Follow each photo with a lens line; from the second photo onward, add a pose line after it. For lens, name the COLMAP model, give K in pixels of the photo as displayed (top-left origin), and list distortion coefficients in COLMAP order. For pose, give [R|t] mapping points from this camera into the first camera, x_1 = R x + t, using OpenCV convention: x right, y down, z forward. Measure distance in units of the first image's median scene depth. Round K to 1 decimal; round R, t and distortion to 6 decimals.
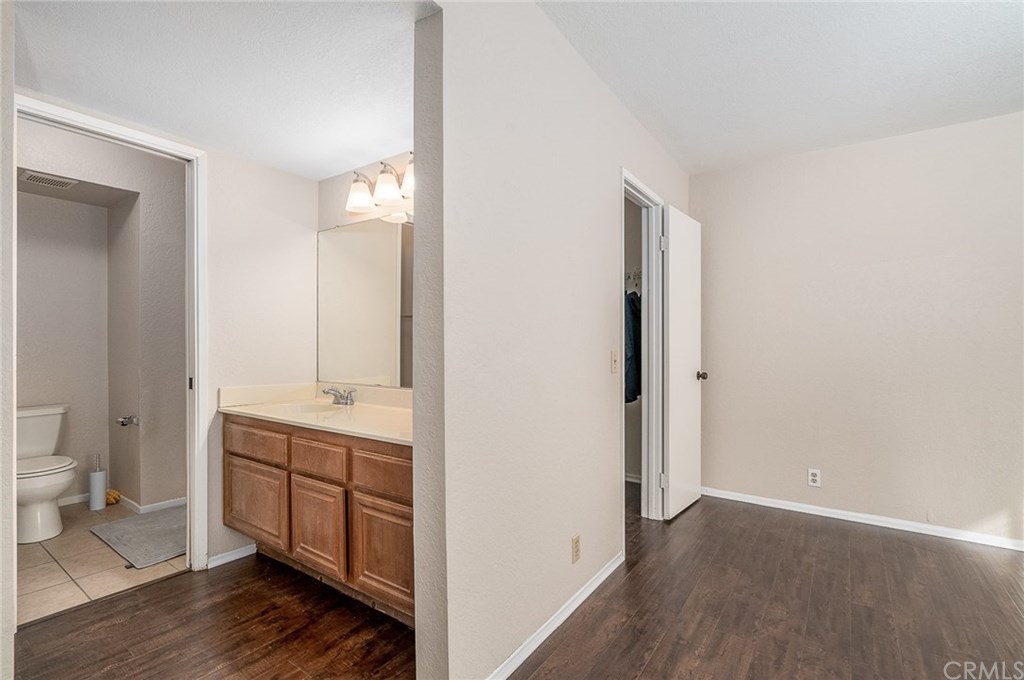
lens RADIAL K [[467.7, 0, 510.5], [0, 467.7, 343.4], [0, 0, 1]] dist [-0.000417, -0.000333]
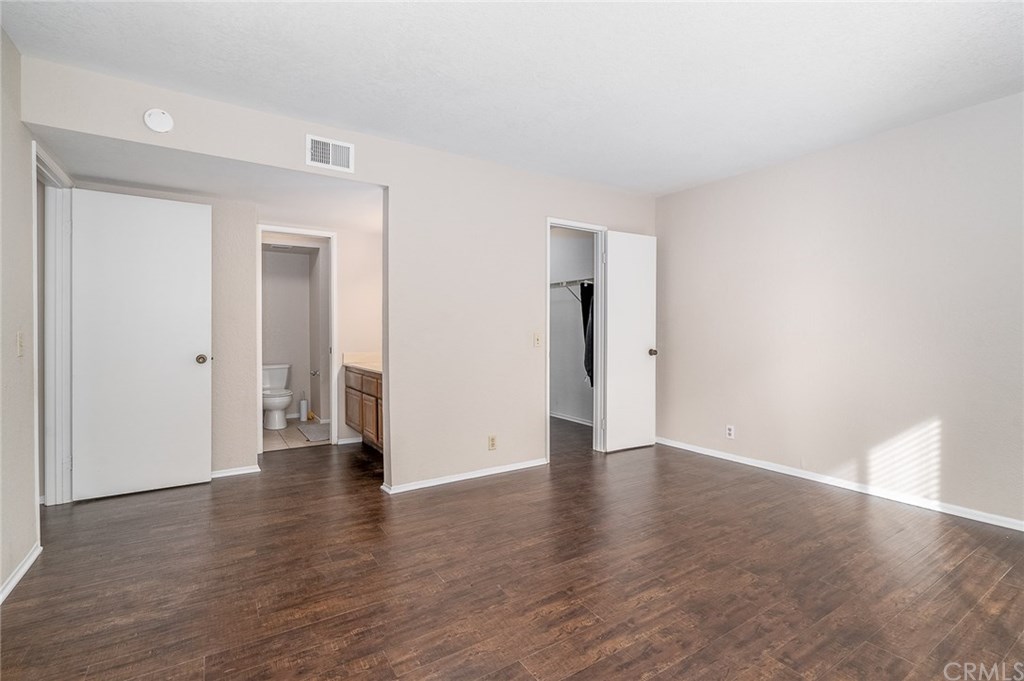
lens RADIAL K [[467.7, 0, 510.4], [0, 467.7, 333.8], [0, 0, 1]] dist [-0.000417, -0.000333]
pose [[0.929613, -0.003267, -0.368522, 0.645576], [0.005825, 0.999966, 0.005830, 0.007513], [0.368491, -0.007566, 0.929601, -0.477731]]
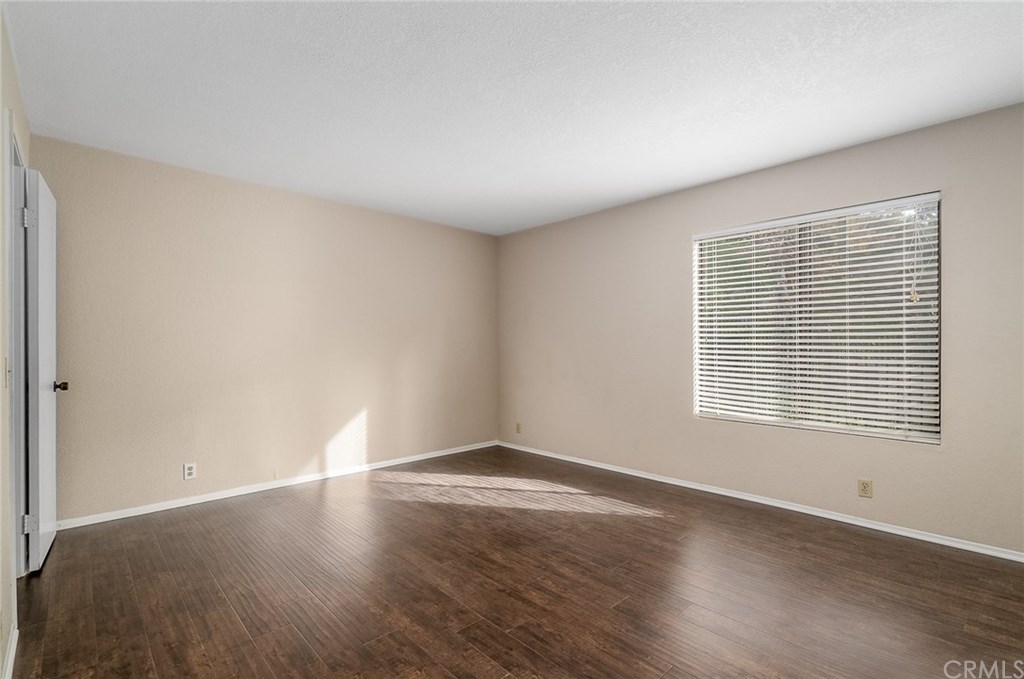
lens RADIAL K [[467.7, 0, 513.9], [0, 467.7, 355.0], [0, 0, 1]] dist [-0.000417, -0.000333]
pose [[0.198738, -0.017084, 0.979904, -0.296827], [0.001872, 0.999853, 0.017052, 0.001338], [-0.980051, -0.001554, 0.198741, 0.057061]]
